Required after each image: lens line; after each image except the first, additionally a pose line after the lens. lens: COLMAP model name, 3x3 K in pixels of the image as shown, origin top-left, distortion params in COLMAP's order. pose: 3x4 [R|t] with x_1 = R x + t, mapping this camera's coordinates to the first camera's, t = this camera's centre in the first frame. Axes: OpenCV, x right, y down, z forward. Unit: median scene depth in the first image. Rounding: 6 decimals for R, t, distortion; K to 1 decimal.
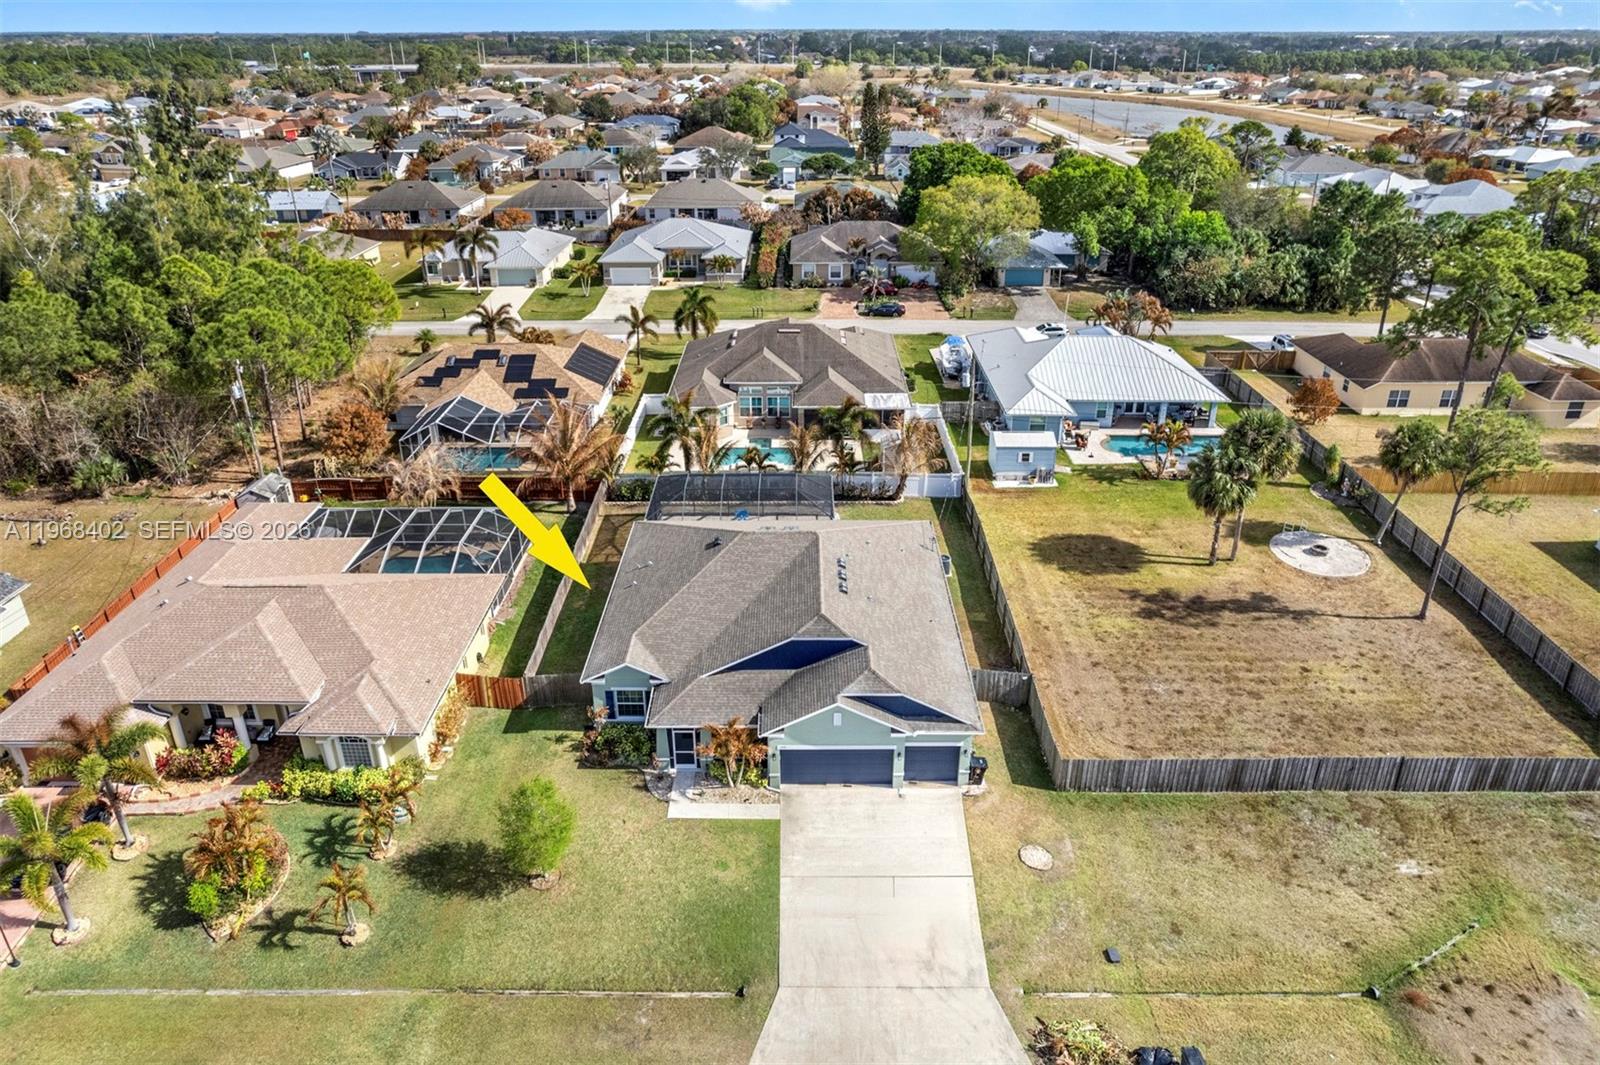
lens RADIAL K [[1002.2, 0, 800.0], [0, 1002.2, 532.5], [0, 0, 1]] dist [-0.048837, 0.034824]
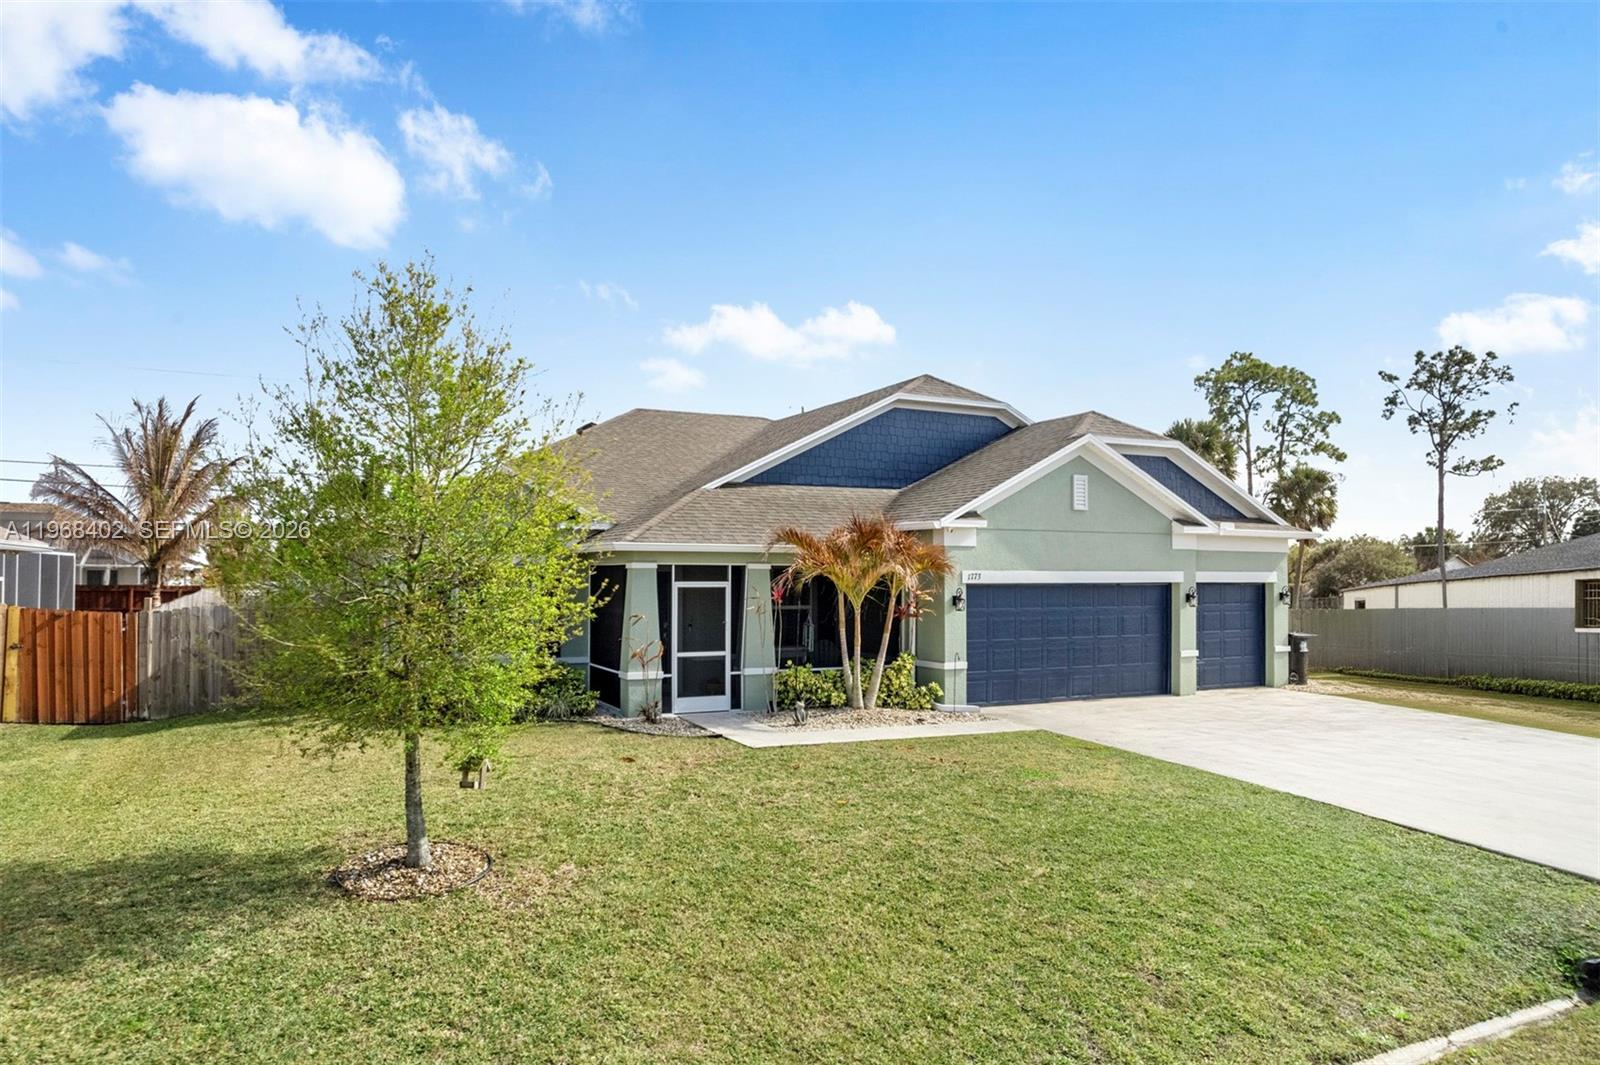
lens RADIAL K [[1032.8, 0, 802.8], [0, 1032.8, 550.2], [0, 0, 1]] dist [-0.051617, 0.023393]
pose [[0.900723, 0.002175, 0.434388, -0.180859], [0.193541, 0.893240, -0.405788, 0.255113], [-0.388895, 0.449575, 0.804141, 0.497077]]
